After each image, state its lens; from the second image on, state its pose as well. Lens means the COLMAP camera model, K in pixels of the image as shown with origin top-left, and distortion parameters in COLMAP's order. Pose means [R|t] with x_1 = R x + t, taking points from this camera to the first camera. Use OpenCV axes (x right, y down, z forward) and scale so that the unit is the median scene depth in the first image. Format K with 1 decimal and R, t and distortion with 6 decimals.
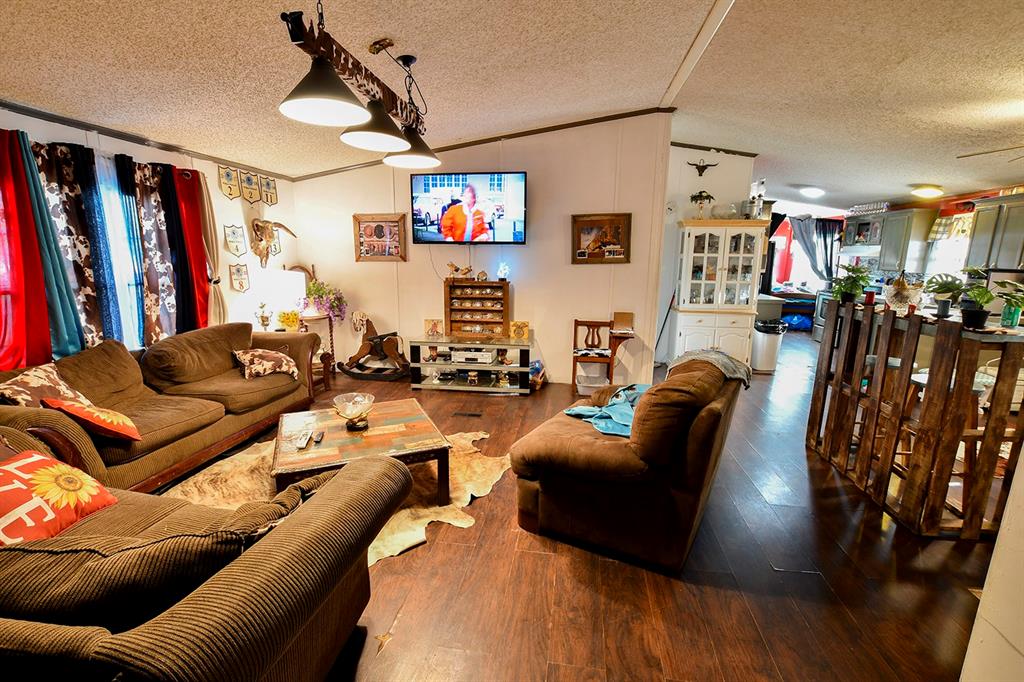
lens RADIAL K [[439.3, 0, 513.0], [0, 439.3, 342.4], [0, 0, 1]] dist [-0.026947, 0.001716]
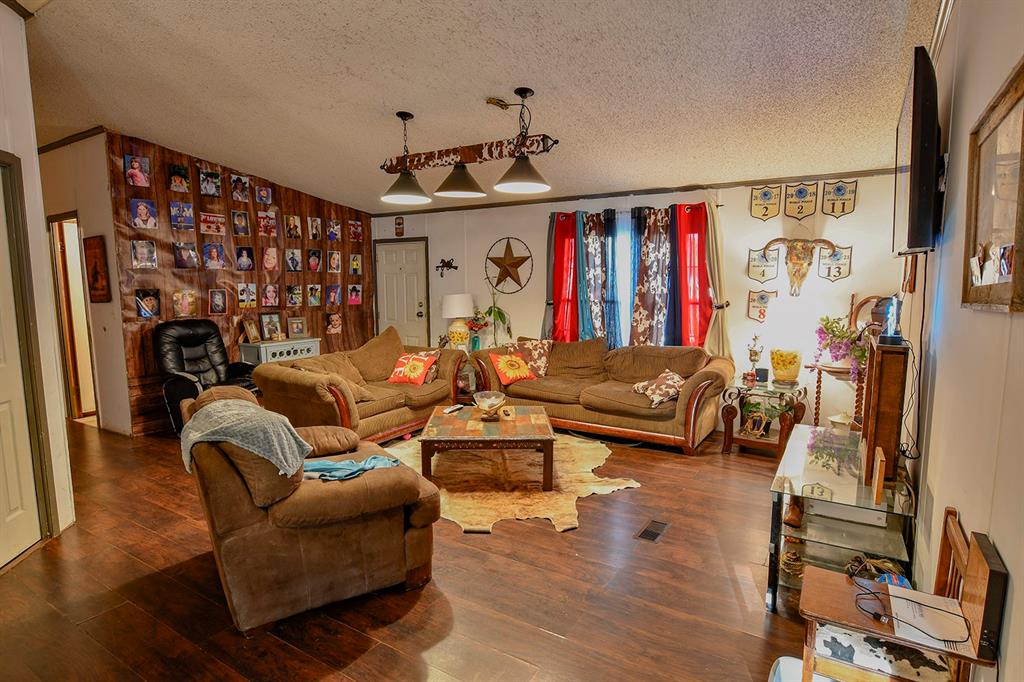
lens RADIAL K [[554.3, 0, 514.0], [0, 554.3, 344.5], [0, 0, 1]] dist [-0.003304, -0.000278]
pose [[-0.398422, 0.095445, -0.912223, 0.828170], [-0.183914, 0.966058, 0.181404, -0.243854], [0.898574, 0.240046, -0.367345, 1.293665]]
